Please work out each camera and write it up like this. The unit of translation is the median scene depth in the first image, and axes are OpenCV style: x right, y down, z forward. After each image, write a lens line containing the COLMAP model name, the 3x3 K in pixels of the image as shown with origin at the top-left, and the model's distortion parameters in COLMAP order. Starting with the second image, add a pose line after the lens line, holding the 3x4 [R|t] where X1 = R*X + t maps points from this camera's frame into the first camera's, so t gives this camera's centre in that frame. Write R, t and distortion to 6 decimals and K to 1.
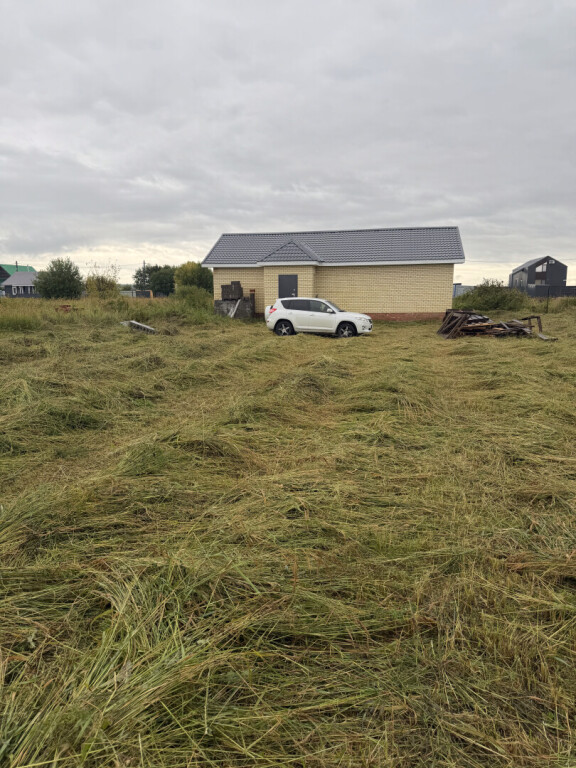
lens RADIAL K [[537.1, 0, 286.1], [0, 537.1, 385.4], [0, 0, 1]] dist [0.048999, -0.056332]
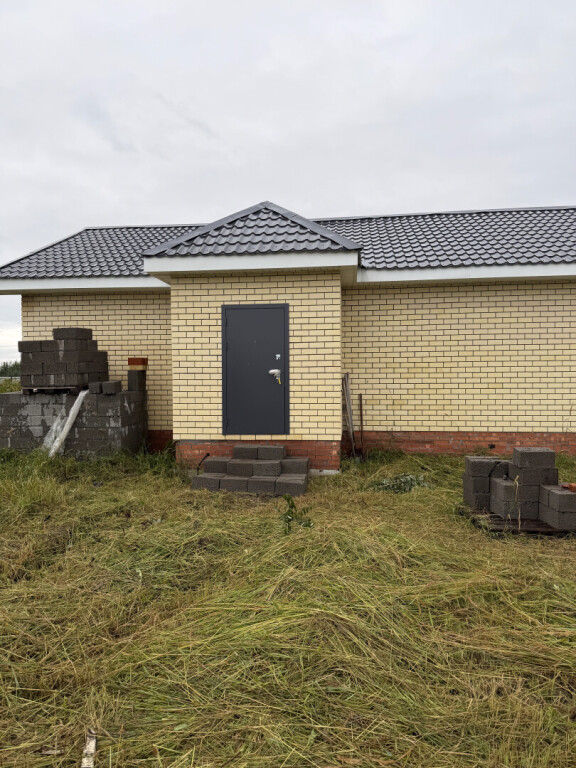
lens RADIAL K [[537.1, 0, 292.9], [0, 537.1, 376.7], [0, 0, 1]] dist [0.048999, -0.056332]
pose [[0.994350, -0.000015, 0.106150, -0.006230], [0.017599, 0.986183, -0.164721, -0.117457], [-0.104681, 0.165658, 0.980612, 0.703979]]
